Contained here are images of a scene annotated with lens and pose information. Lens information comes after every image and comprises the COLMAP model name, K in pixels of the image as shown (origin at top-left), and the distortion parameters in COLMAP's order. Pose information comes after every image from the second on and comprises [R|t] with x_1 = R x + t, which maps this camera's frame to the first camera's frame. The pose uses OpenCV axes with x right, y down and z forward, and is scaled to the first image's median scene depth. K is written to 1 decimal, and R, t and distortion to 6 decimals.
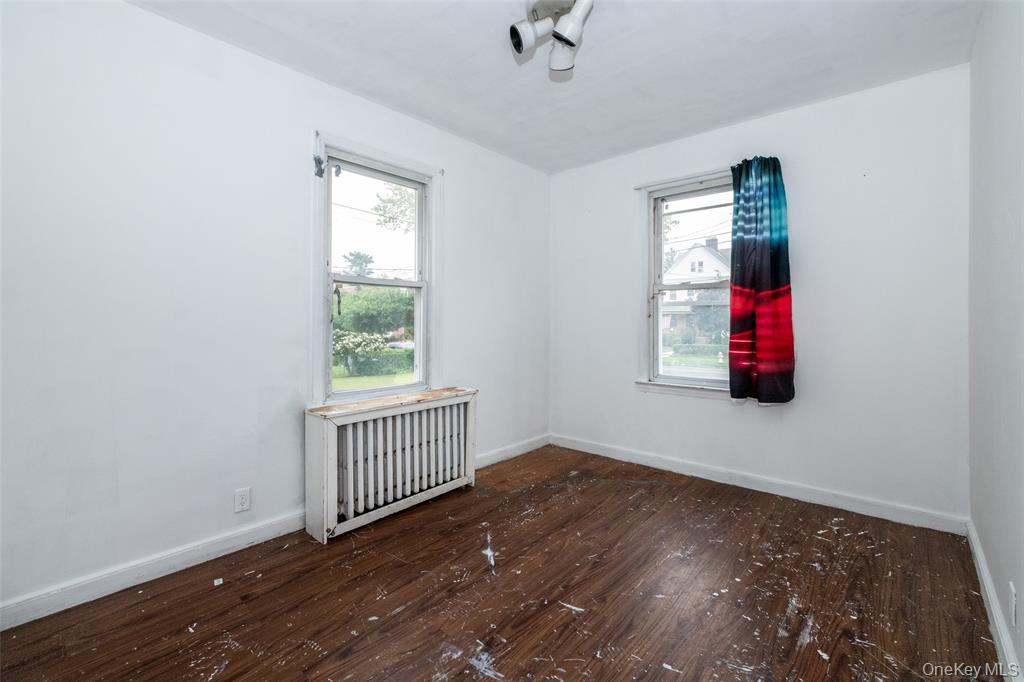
lens RADIAL K [[454.3, 0, 478.1], [0, 454.3, 318.2], [0, 0, 1]] dist [0.003023, -0.000074]
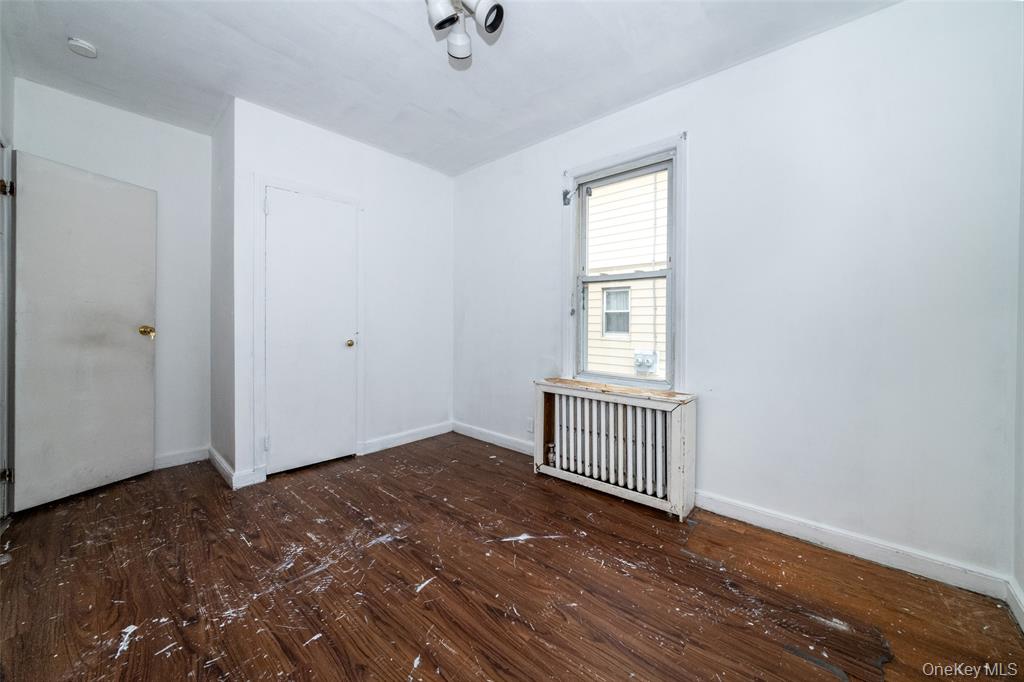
lens RADIAL K [[371.8, 0, 514.1], [0, 371.8, 321.3], [0, 0, 1]] dist [-0.001467, -0.000334]
pose [[0.045054, 0.000572, -0.998984, 0.781839], [0.001092, 0.999999, 0.000622, 0.028386], [0.998984, -0.001119, 0.045054, 0.862080]]
